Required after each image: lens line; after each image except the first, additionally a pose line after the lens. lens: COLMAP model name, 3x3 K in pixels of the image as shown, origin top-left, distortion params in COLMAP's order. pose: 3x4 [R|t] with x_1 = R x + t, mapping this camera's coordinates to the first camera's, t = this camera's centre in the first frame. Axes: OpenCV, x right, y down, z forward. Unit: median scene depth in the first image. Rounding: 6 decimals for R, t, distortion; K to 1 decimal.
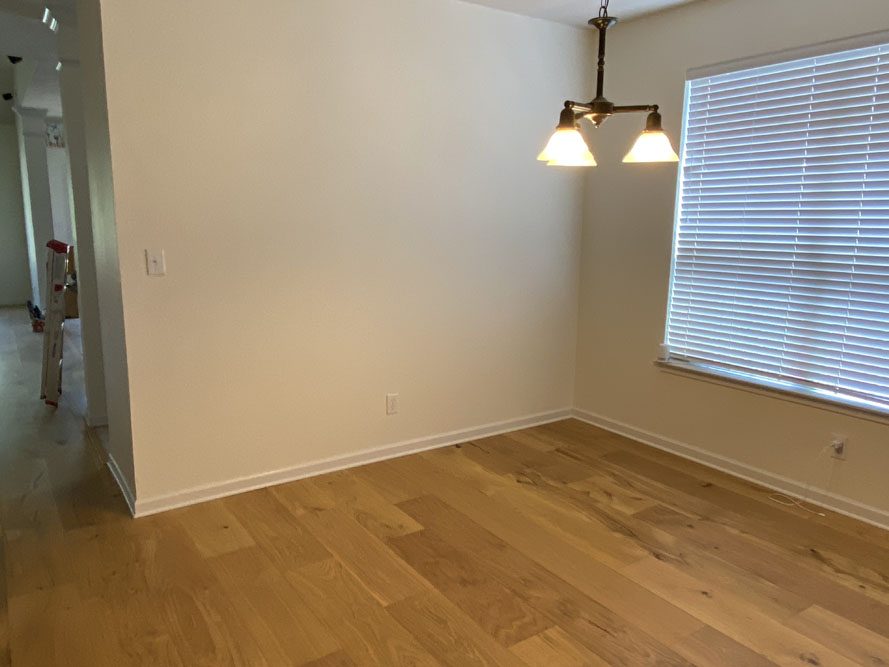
lens RADIAL K [[657.2, 0, 443.7], [0, 657.2, 332.6], [0, 0, 1]] dist [-0.009772, -0.001064]
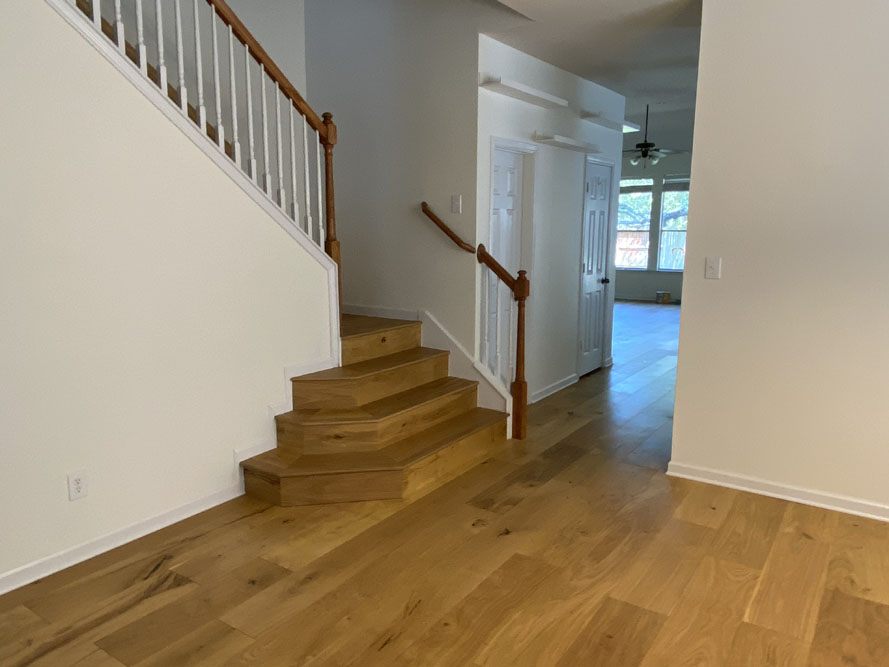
lens RADIAL K [[657.2, 0, 444.7], [0, 657.2, 333.9], [0, 0, 1]] dist [-0.009772, -0.001064]
pose [[0.366007, 0.163100, -0.916208, 0.493817], [-0.174412, 0.979099, 0.104621, -0.033970], [0.914122, 0.121505, 0.386803, 0.112370]]
